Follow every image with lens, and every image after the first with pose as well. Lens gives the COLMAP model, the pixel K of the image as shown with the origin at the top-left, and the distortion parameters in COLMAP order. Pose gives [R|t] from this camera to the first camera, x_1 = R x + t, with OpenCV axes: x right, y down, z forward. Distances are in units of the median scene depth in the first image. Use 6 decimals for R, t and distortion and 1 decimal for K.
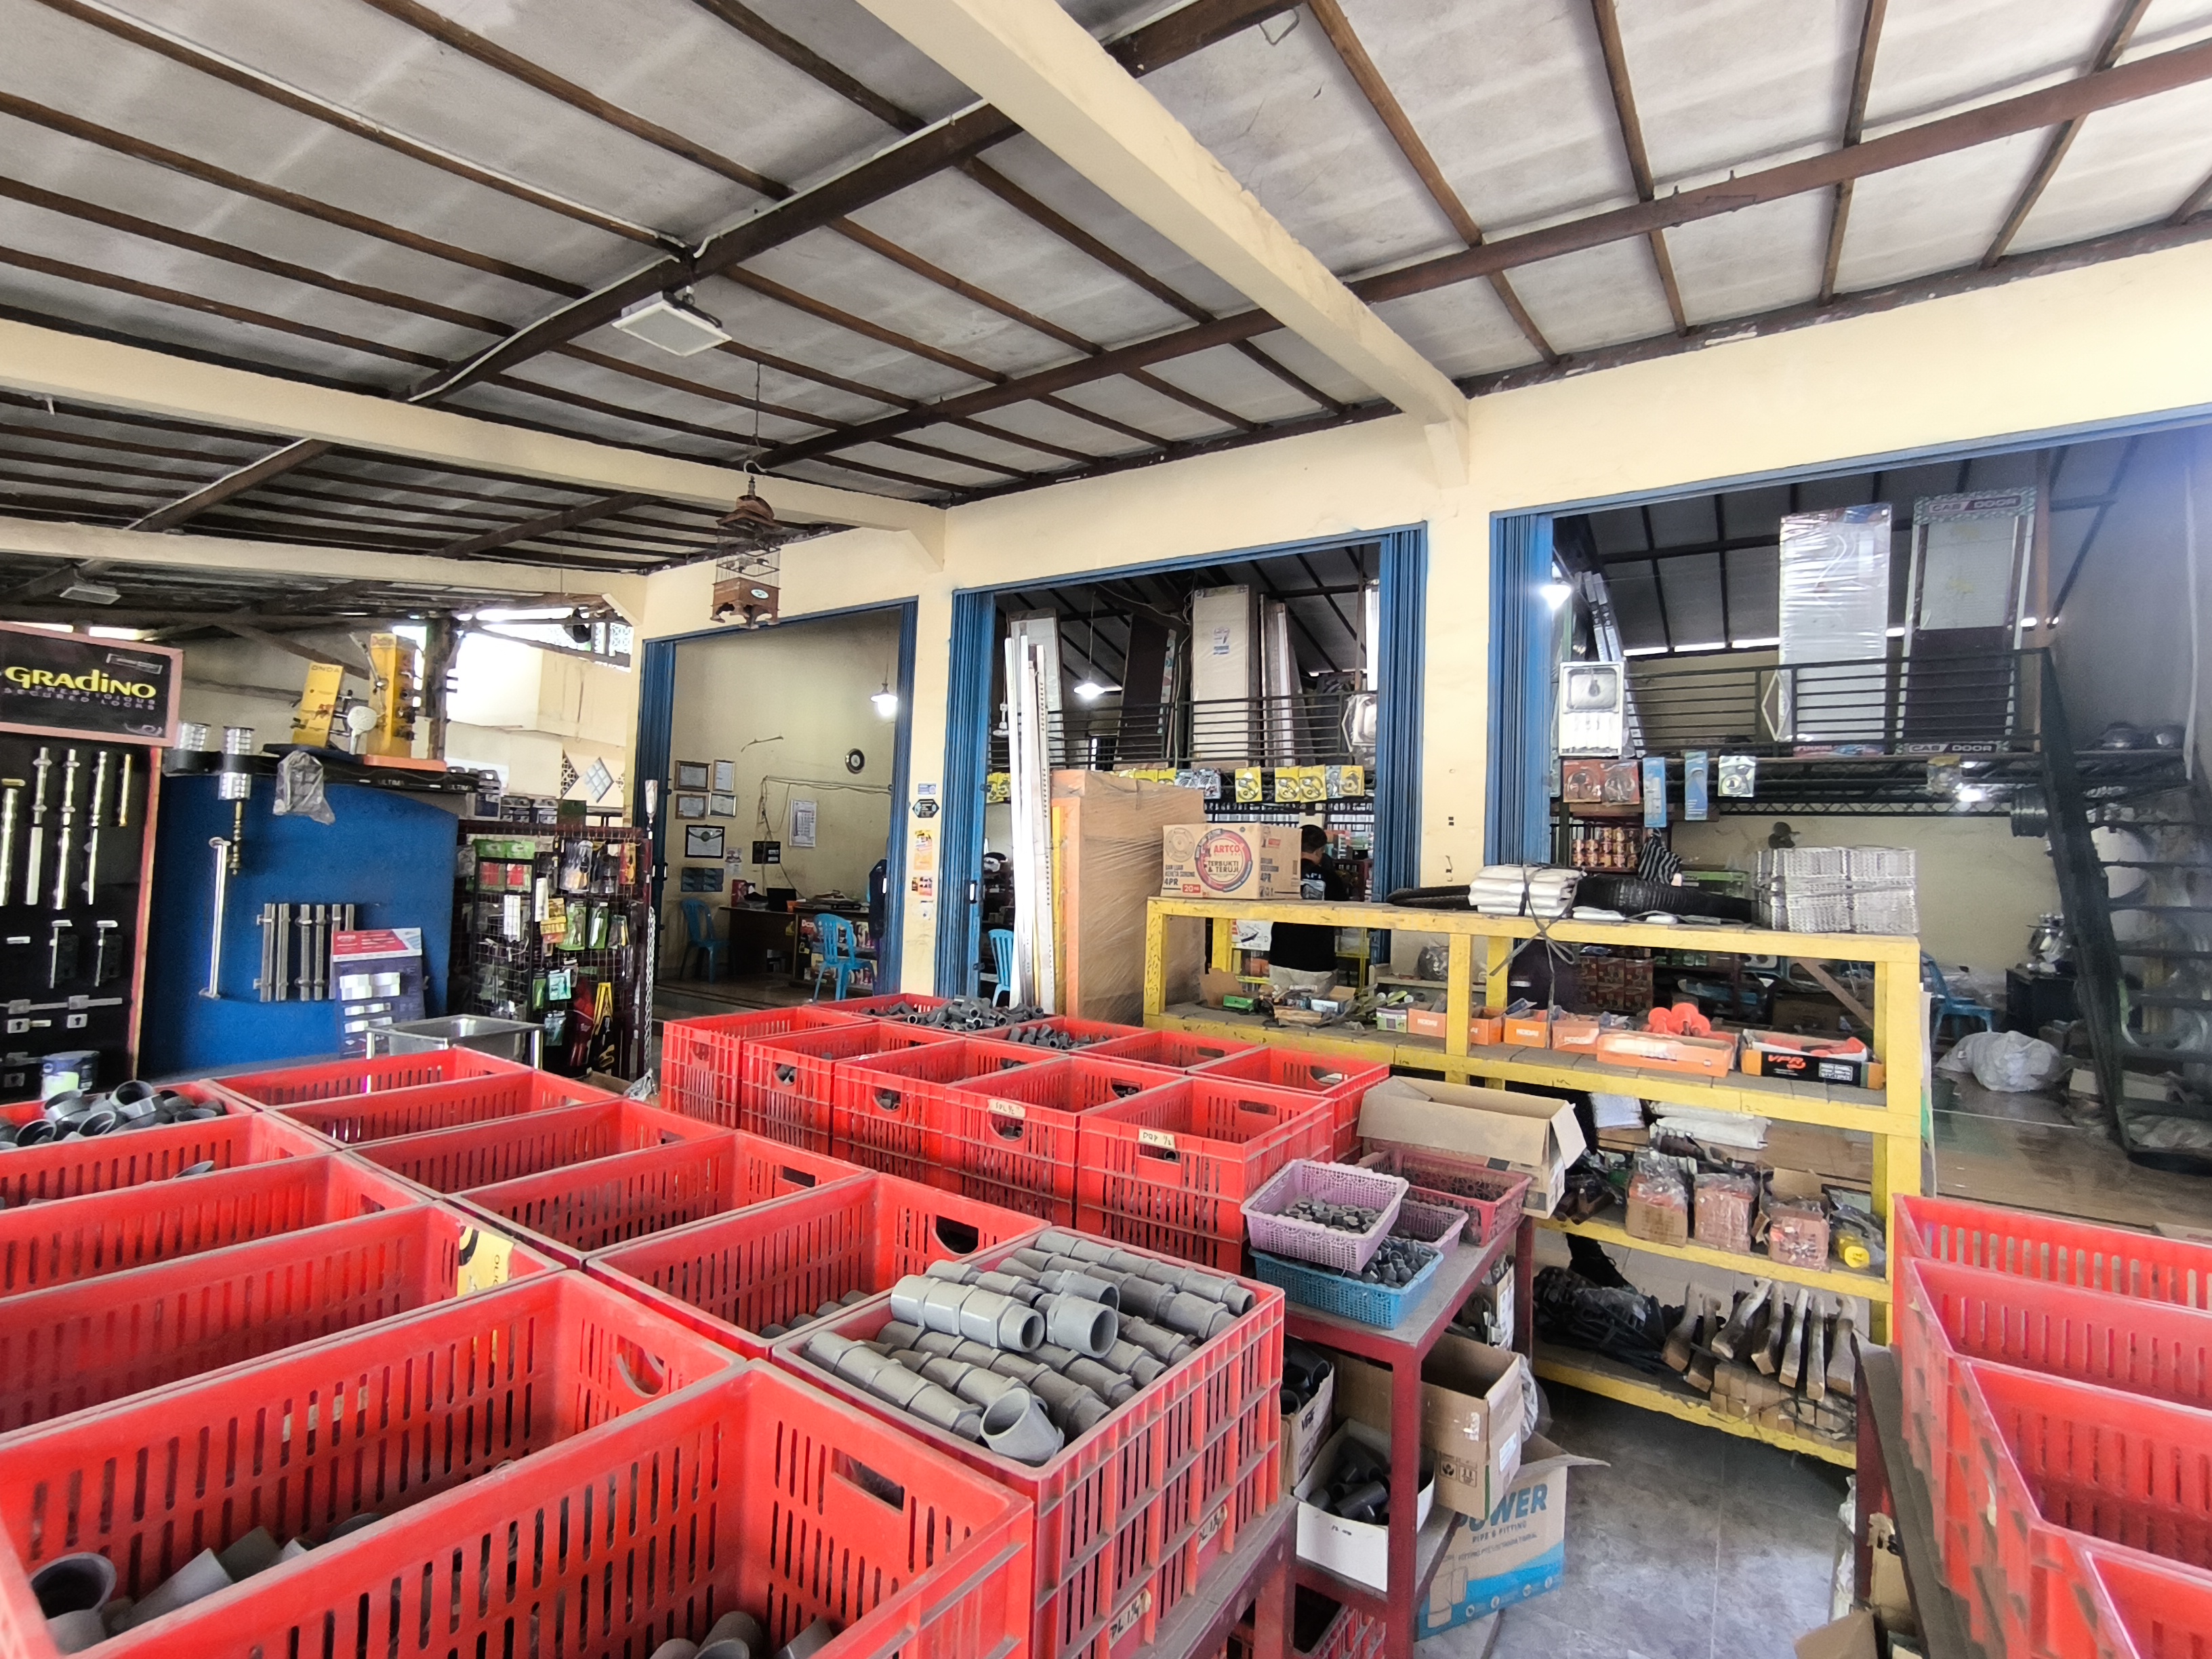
lens RADIAL K [[1001.7, 0, 1100.3], [0, 1001.7, 834.3], [0, 0, 1]] dist [0.002165, 0.000403]
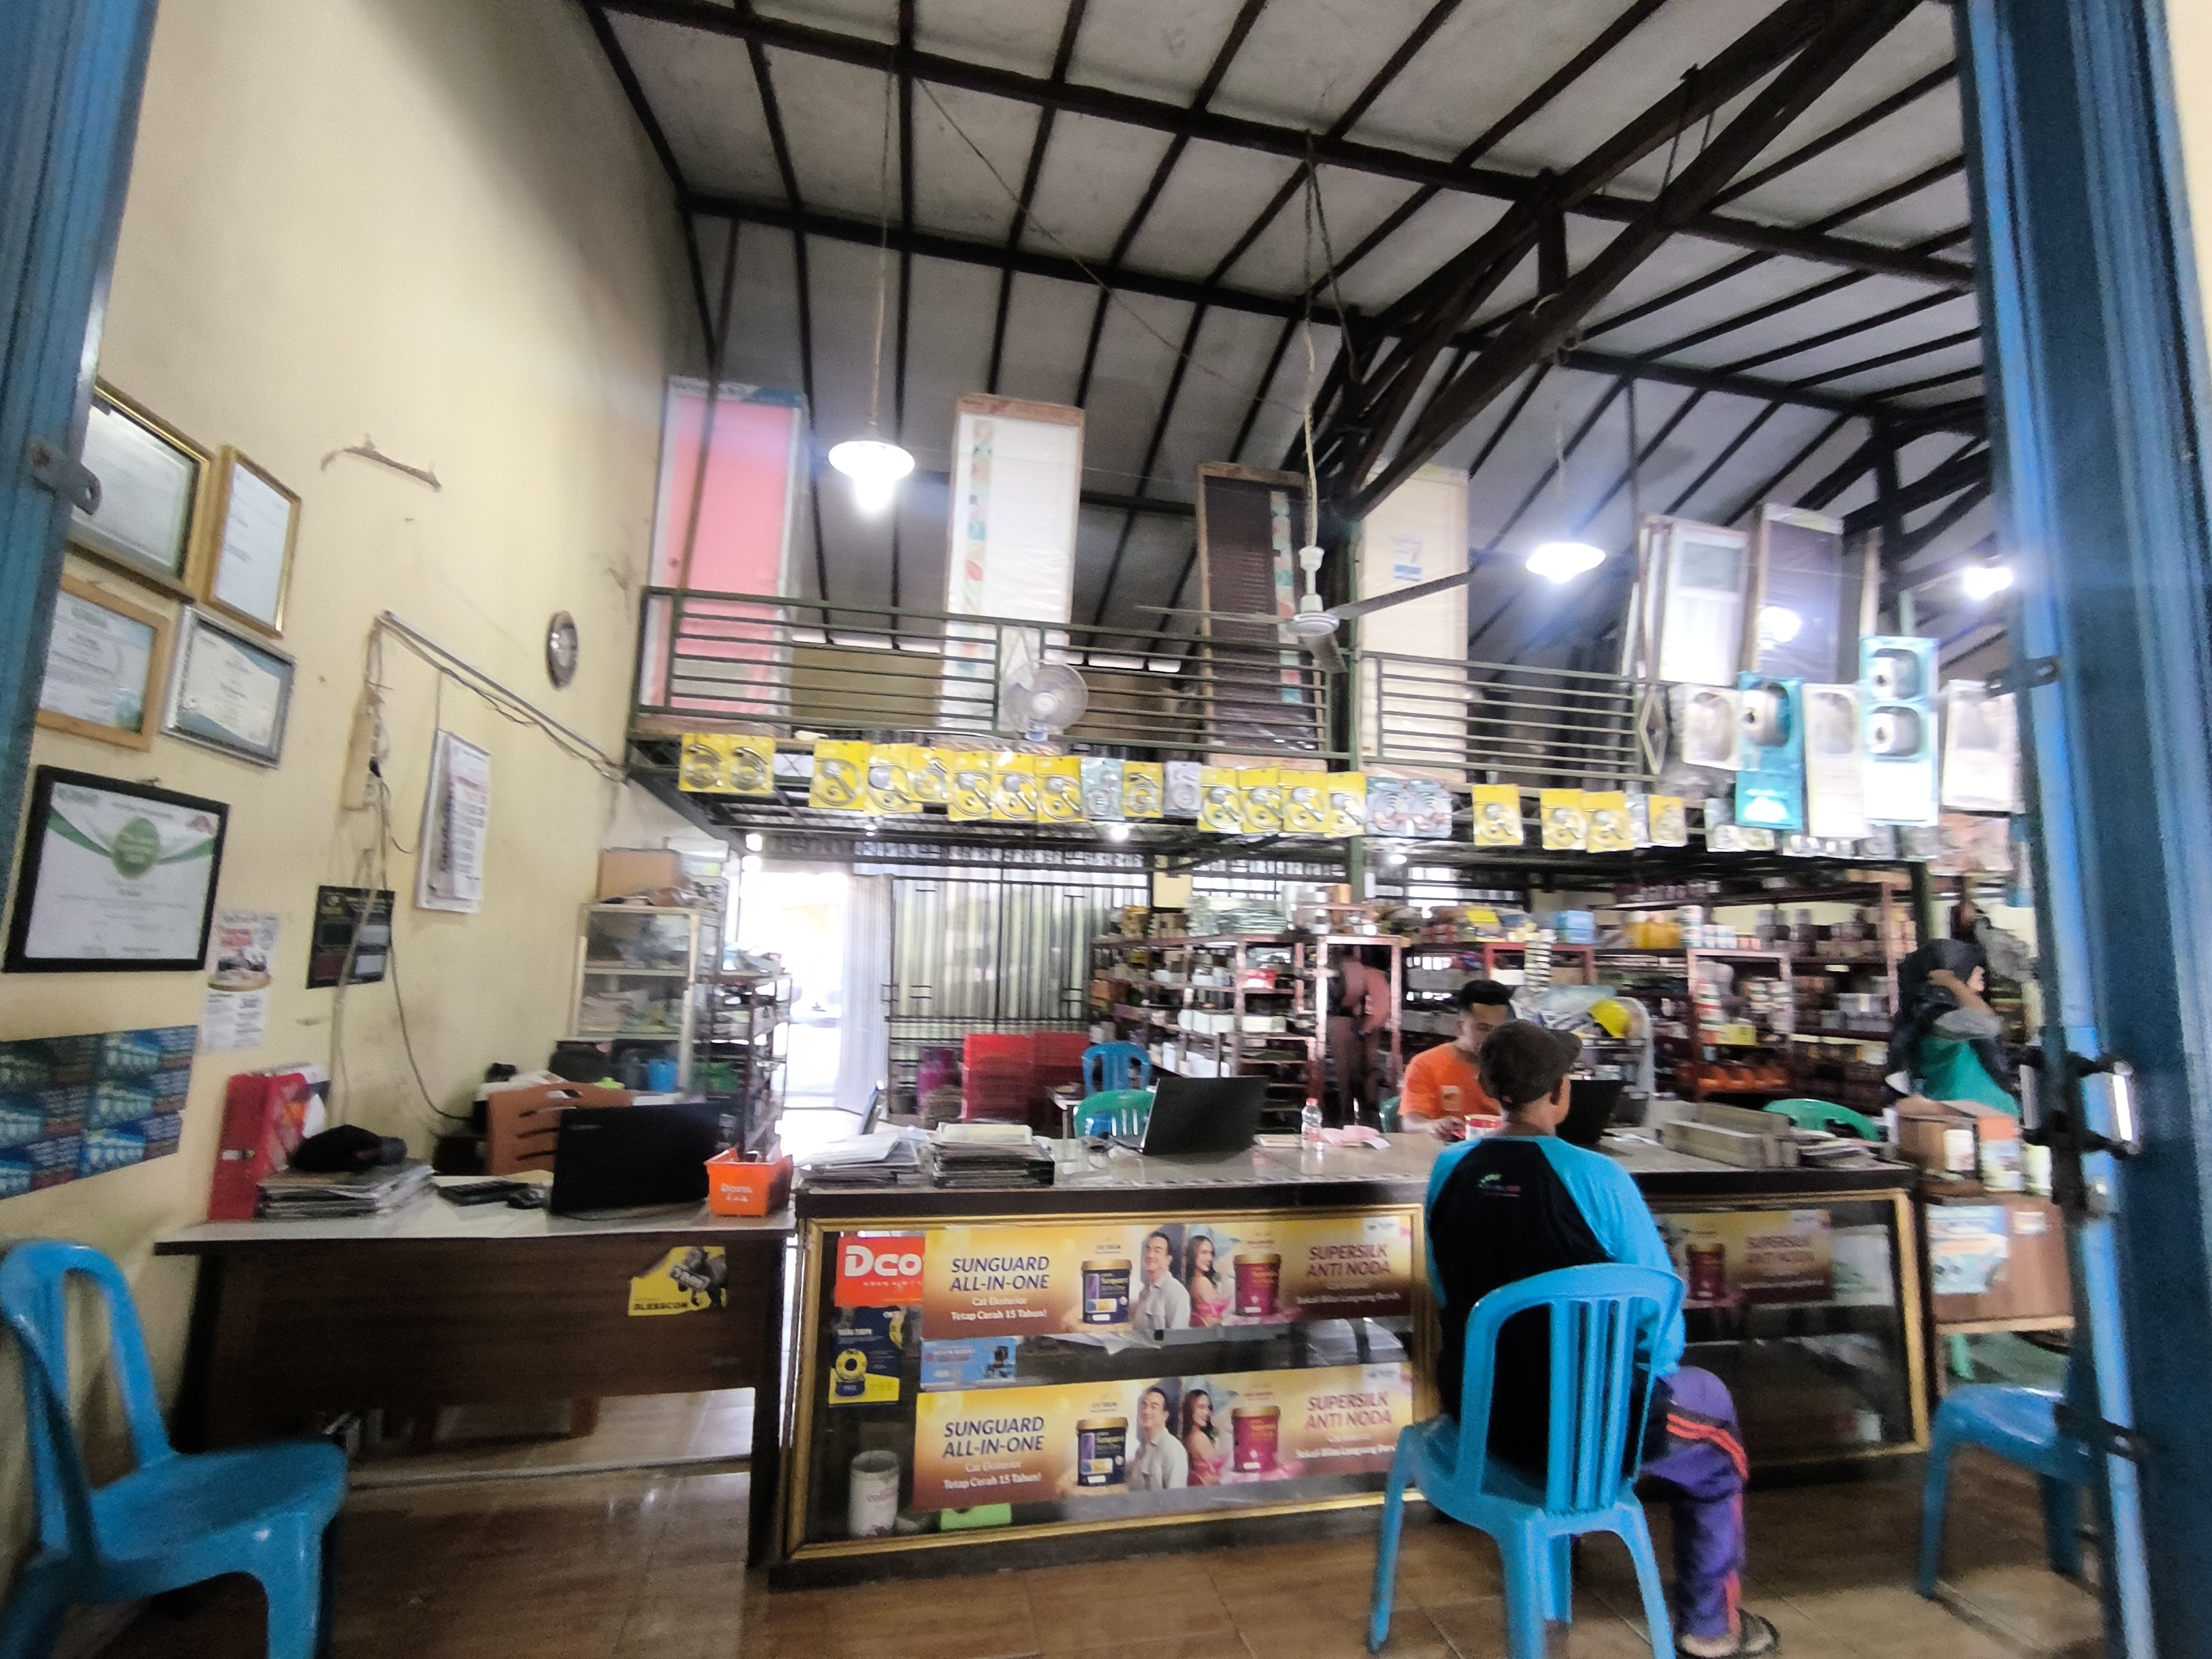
lens RADIAL K [[1001.7, 0, 1114.1], [0, 1001.7, 822.4], [0, 0, 1]] dist [0.002165, 0.000403]
pose [[0.708971, 0.072542, 0.701497, -0.383002], [-0.015104, 0.996029, -0.087735, 0.009779], [-0.705076, 0.051606, 0.707252, 0.729591]]
